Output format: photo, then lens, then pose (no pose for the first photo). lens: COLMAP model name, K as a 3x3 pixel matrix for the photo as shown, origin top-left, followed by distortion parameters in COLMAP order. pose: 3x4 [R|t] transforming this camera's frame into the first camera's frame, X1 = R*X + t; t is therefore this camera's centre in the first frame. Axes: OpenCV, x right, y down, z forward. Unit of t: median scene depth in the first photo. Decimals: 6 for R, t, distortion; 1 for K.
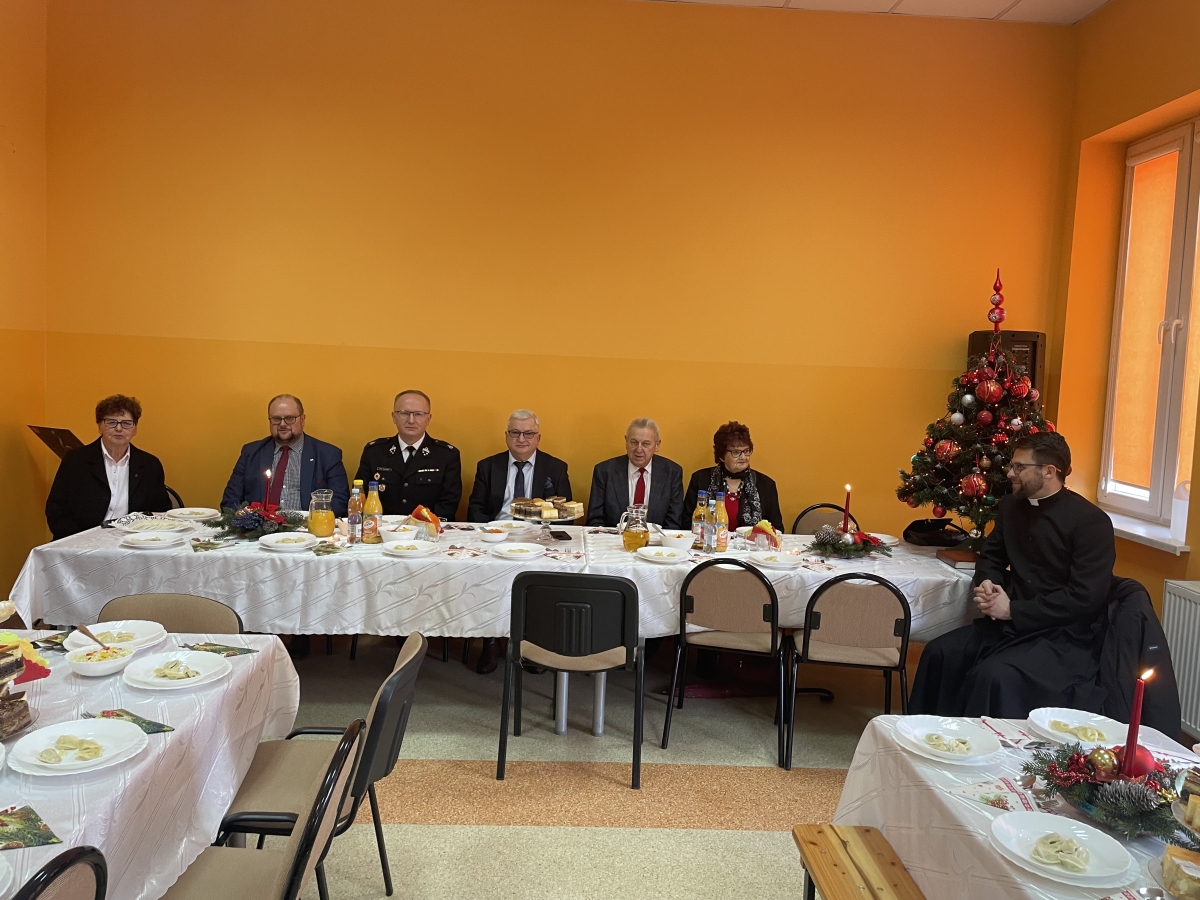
lens RADIAL K [[912.6, 0, 609.6], [0, 912.6, 440.6], [0, 0, 1]] dist [0.097791, -0.119255]
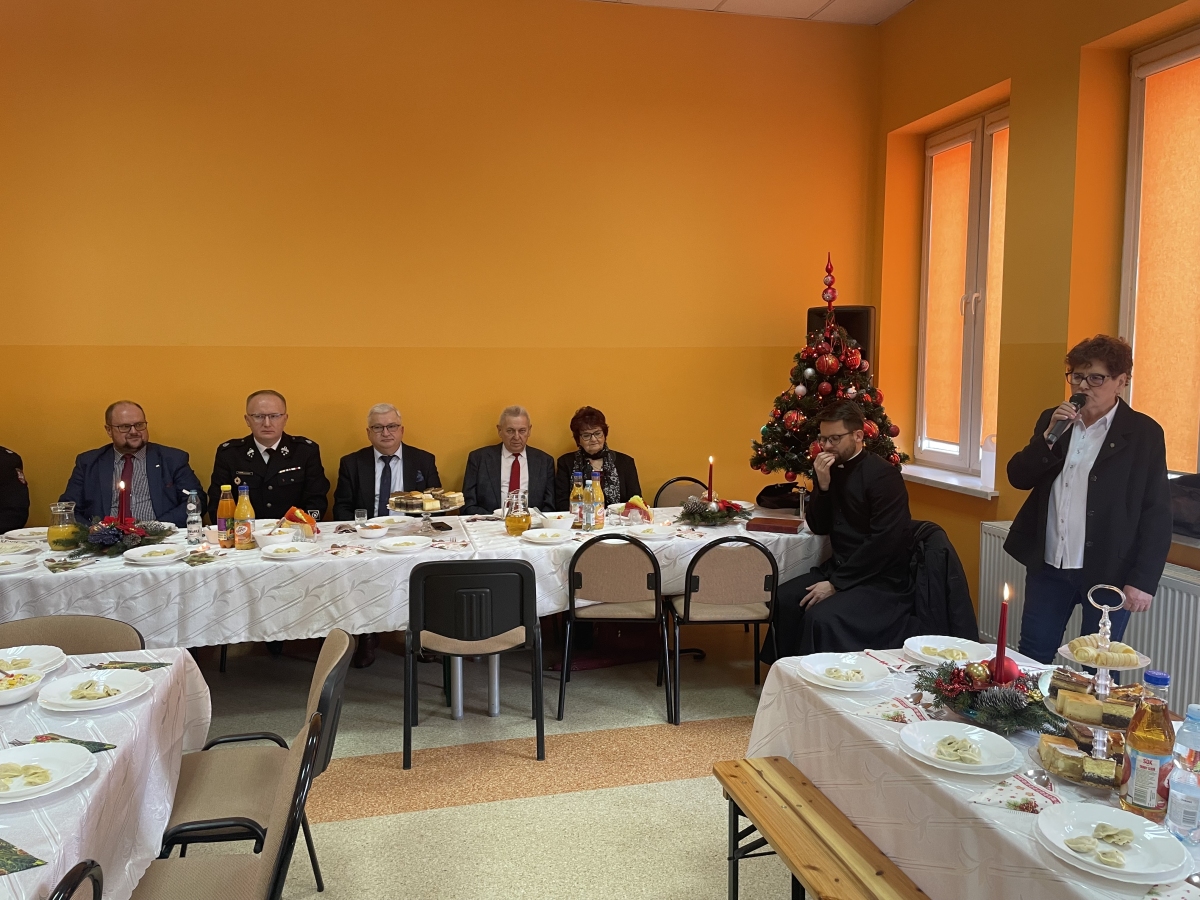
lens RADIAL K [[915.9, 0, 603.3], [0, 915.9, 447.2], [0, 0, 1]] dist [0.101916, -0.128044]
pose [[0.979958, -0.062623, 0.189106, -0.067401], [0.058462, 0.997911, 0.027506, -0.000632], [-0.190434, -0.015899, 0.981571, -0.030251]]
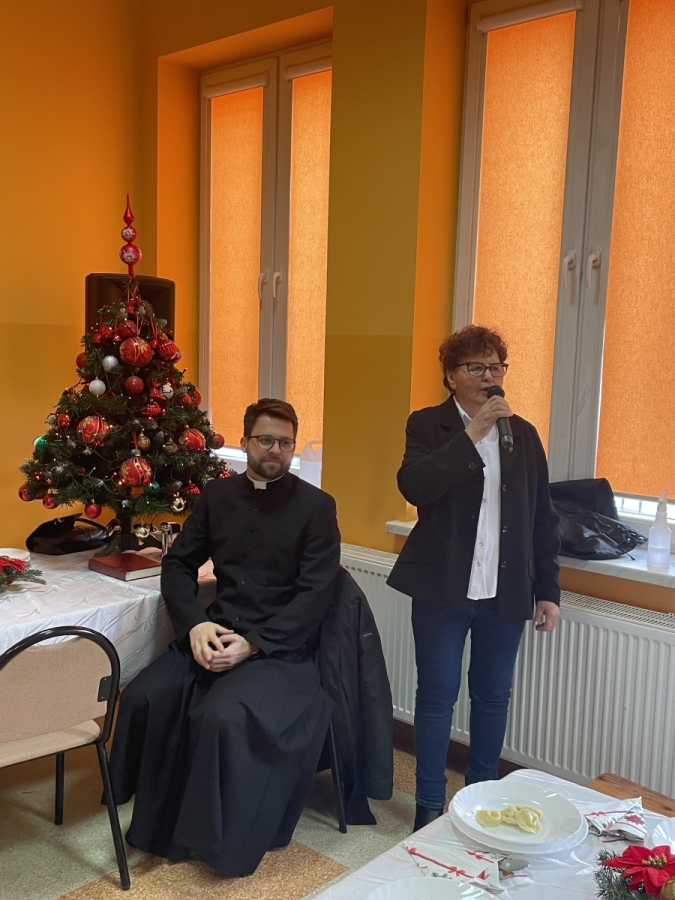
lens RADIAL K [[905.1, 0, 336.7], [0, 905.1, 465.1], [0, 0, 1]] dist [0.066232, -0.016523]
pose [[0.681817, -0.112018, 0.722895, -0.047782], [0.057475, 0.993354, 0.099718, -0.025176], [-0.729261, -0.026441, 0.683725, 0.348279]]
